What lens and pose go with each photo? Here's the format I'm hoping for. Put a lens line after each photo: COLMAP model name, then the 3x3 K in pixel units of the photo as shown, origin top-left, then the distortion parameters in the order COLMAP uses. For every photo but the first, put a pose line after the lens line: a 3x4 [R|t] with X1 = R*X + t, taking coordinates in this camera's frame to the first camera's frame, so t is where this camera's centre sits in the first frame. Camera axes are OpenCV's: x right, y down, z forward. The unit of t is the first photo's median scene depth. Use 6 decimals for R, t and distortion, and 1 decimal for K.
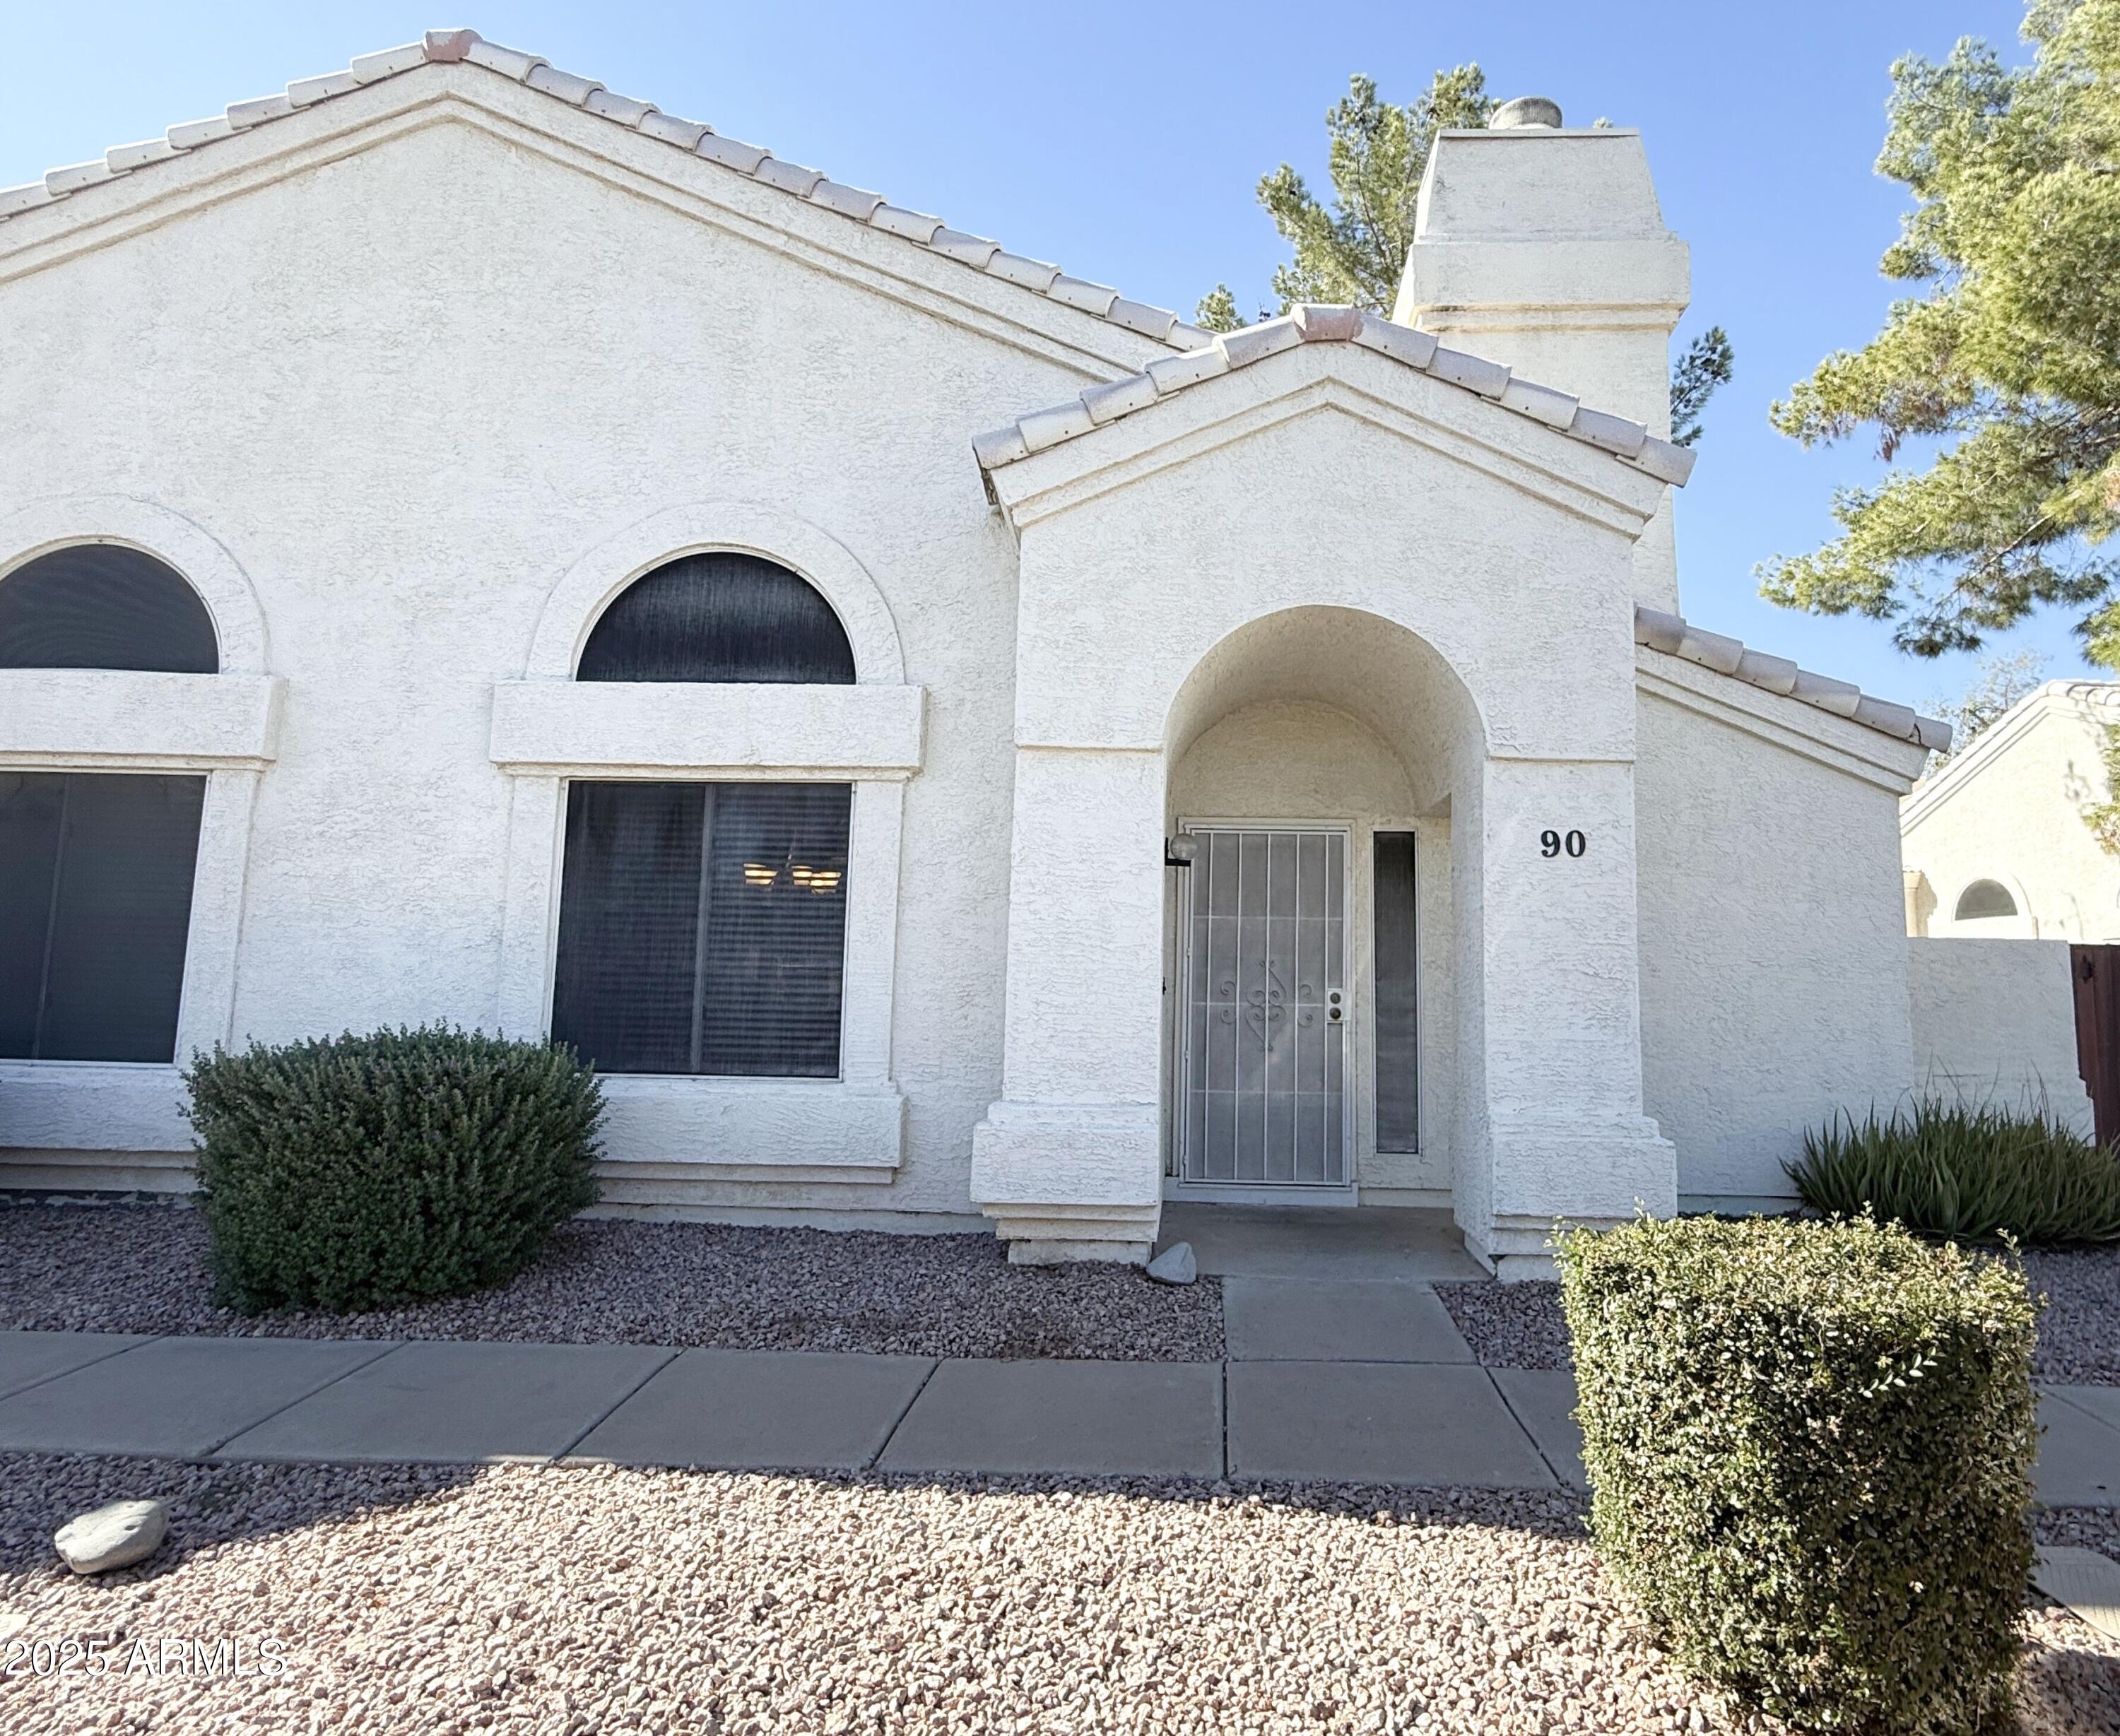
lens RADIAL K [[1200.8, 0, 1107.5], [0, 1200.8, 865.2], [0, 0, 1]] dist [-0.000885, -0.000193]
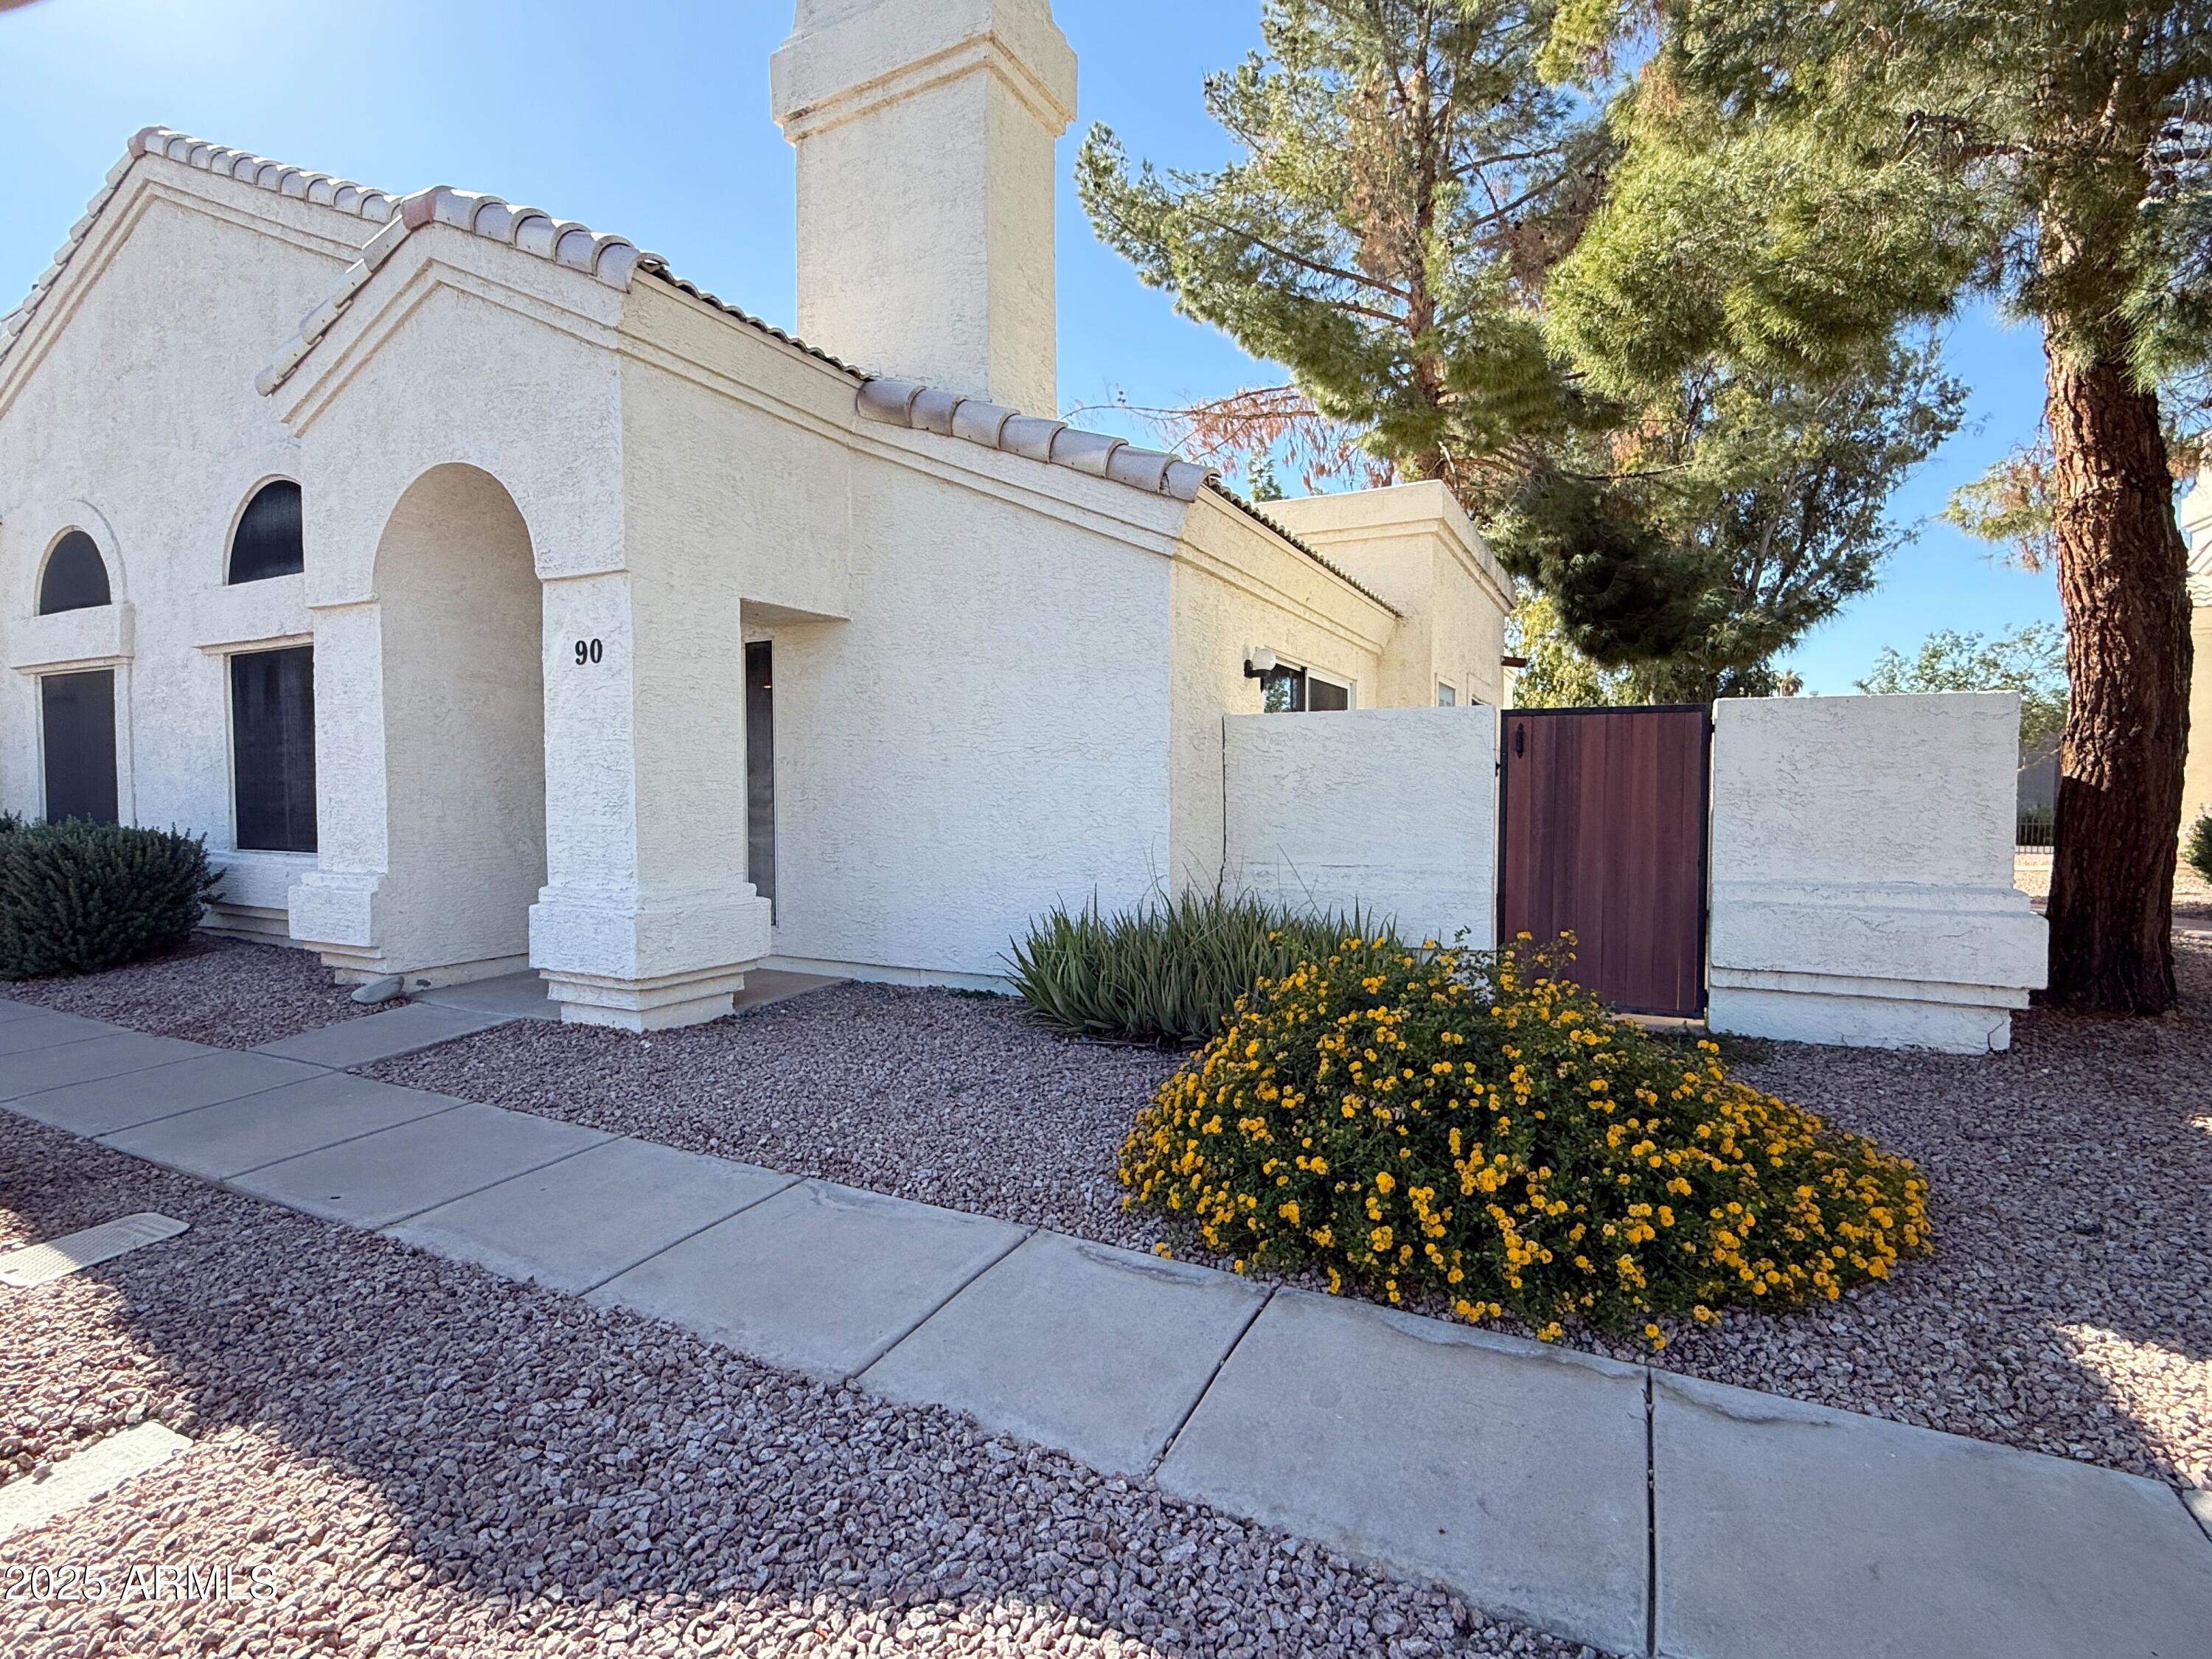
lens RADIAL K [[1116.0, 0, 1110.4], [0, 1116.0, 842.3], [0, 0, 1]] dist [-0.001137, 0.000731]
pose [[0.886748, 0.003101, -0.462242, 1.198393], [0.063875, 0.989563, 0.129173, 0.050836], [0.457818, -0.144069, 0.877295, 0.257336]]
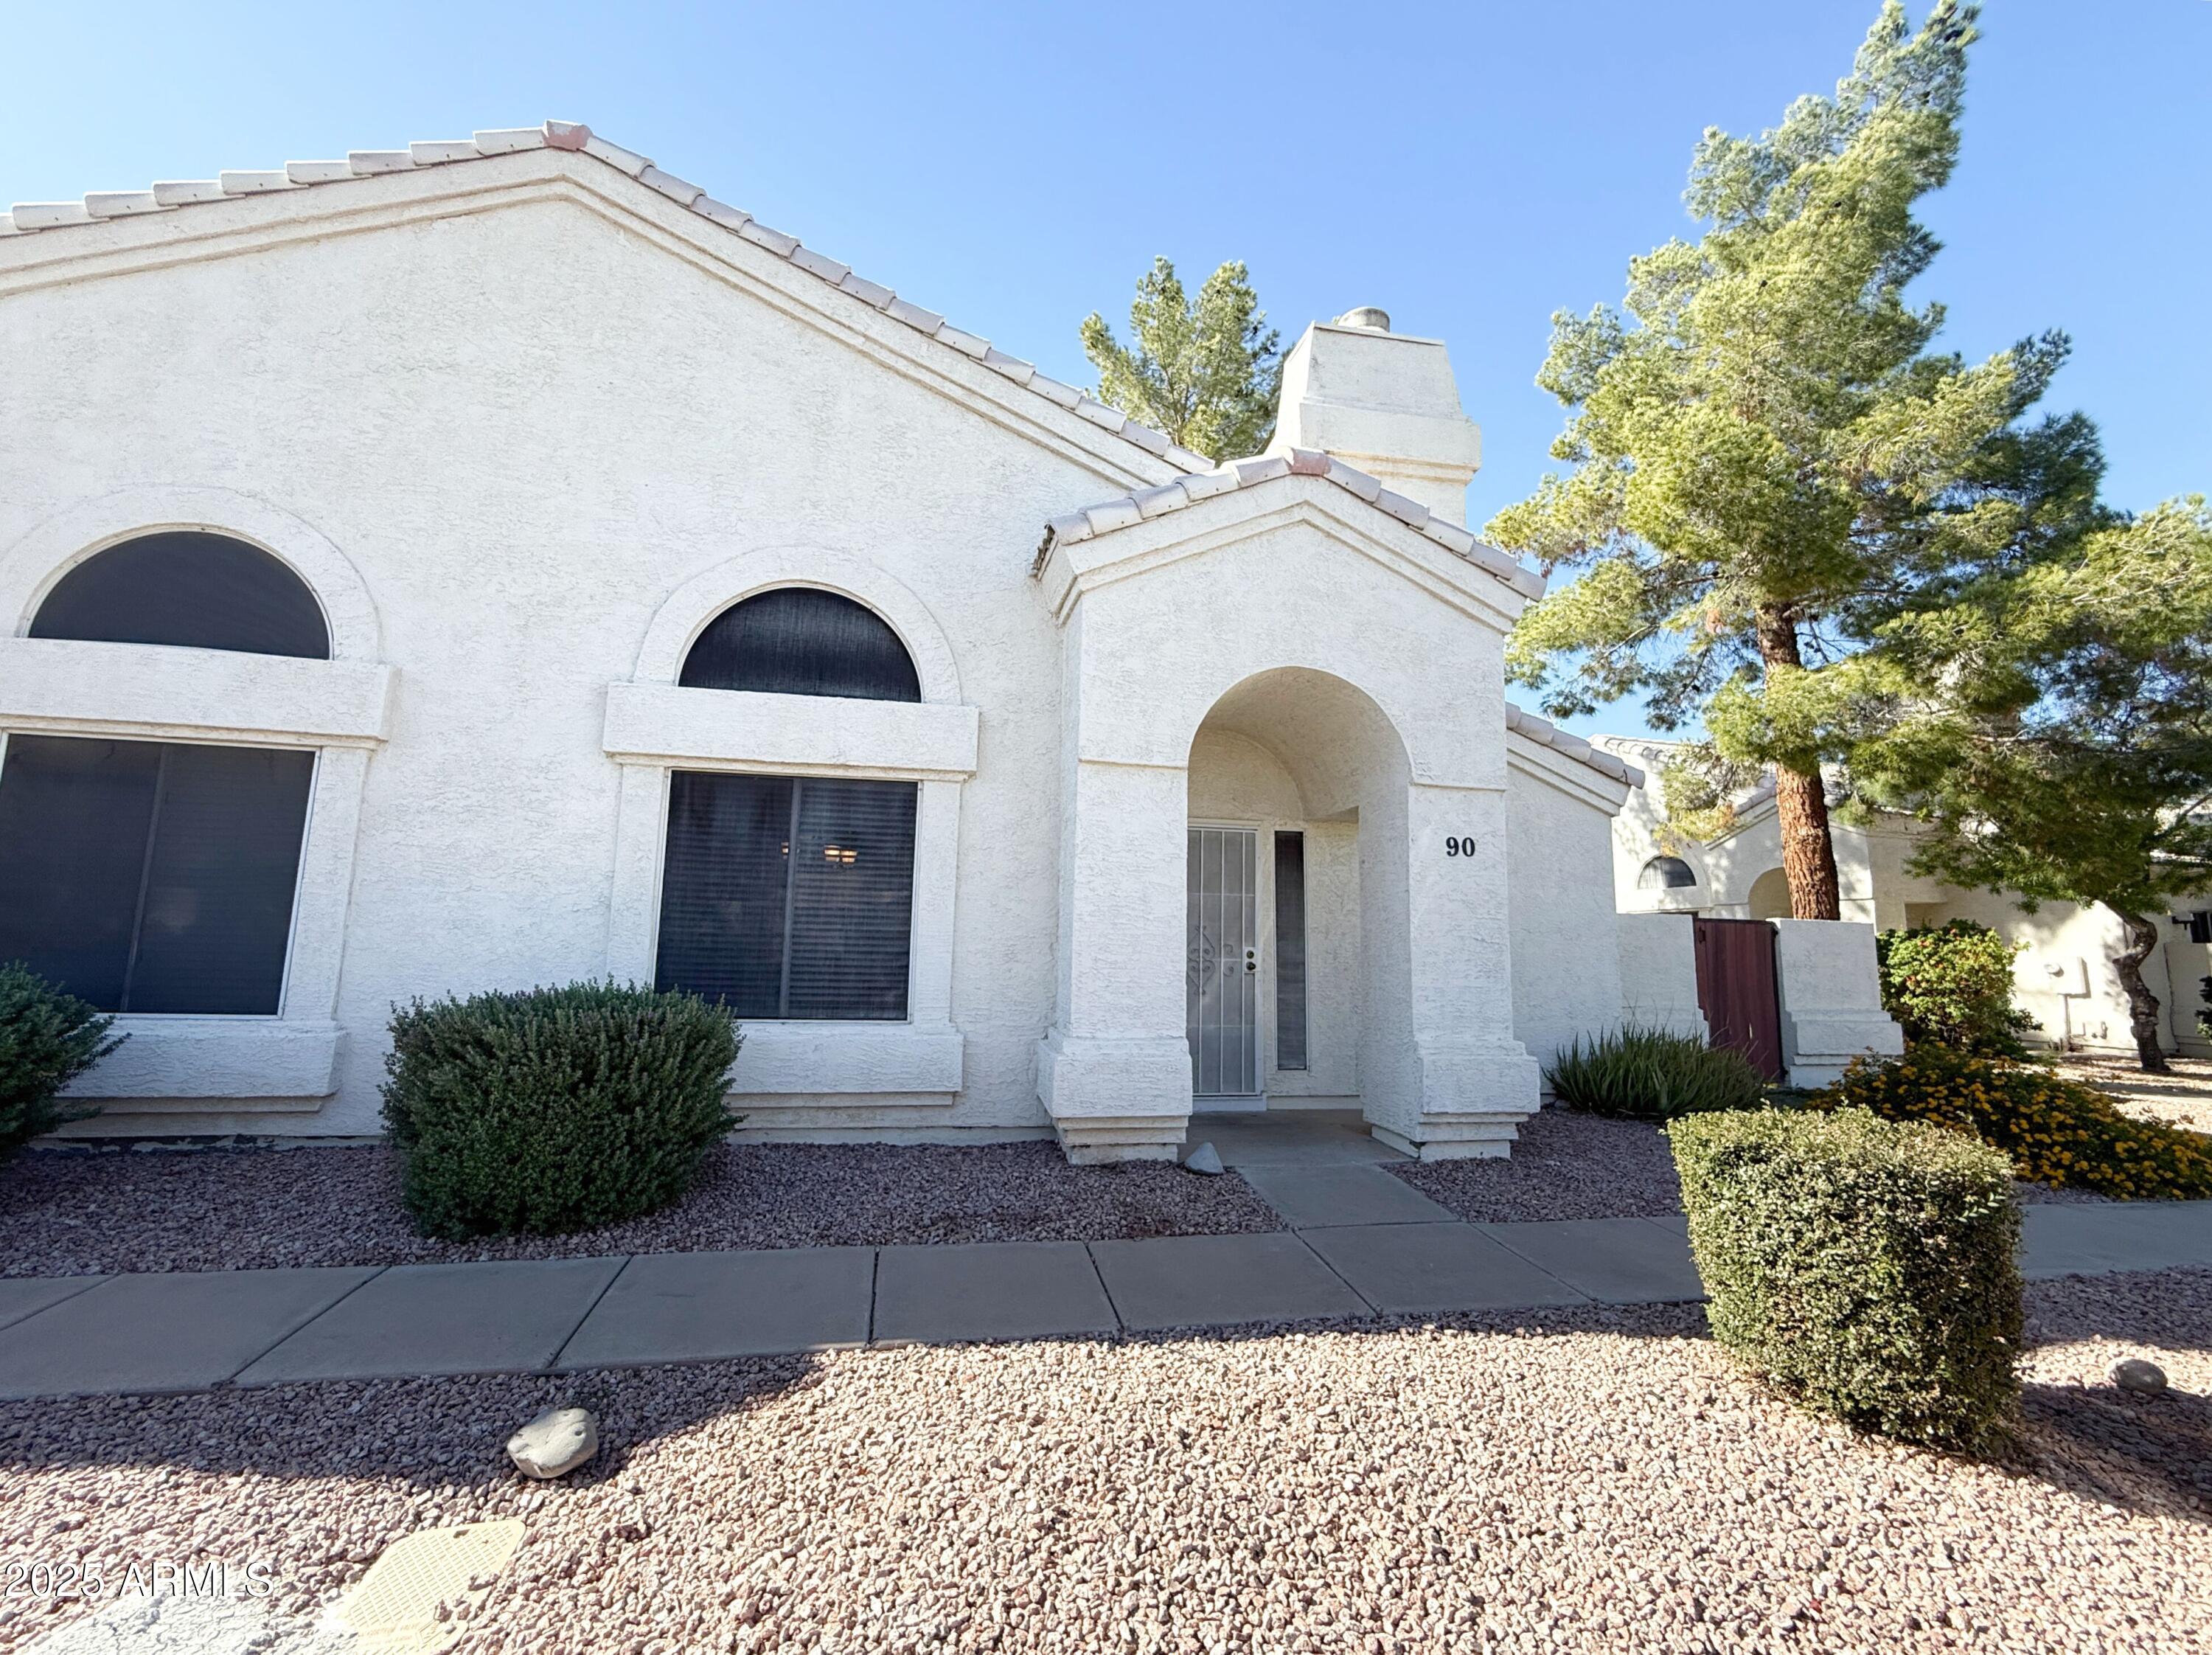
lens RADIAL K [[942.8, 0, 1097.7], [0, 942.8, 825.9], [0, 0, 1]] dist [-0.001538, -0.000023]
pose [[0.976928, 0.029758, 0.211486, -0.238013], [-0.025776, 0.999435, -0.021562, -0.006694], [-0.212009, 0.015613, 0.977143, 0.007061]]
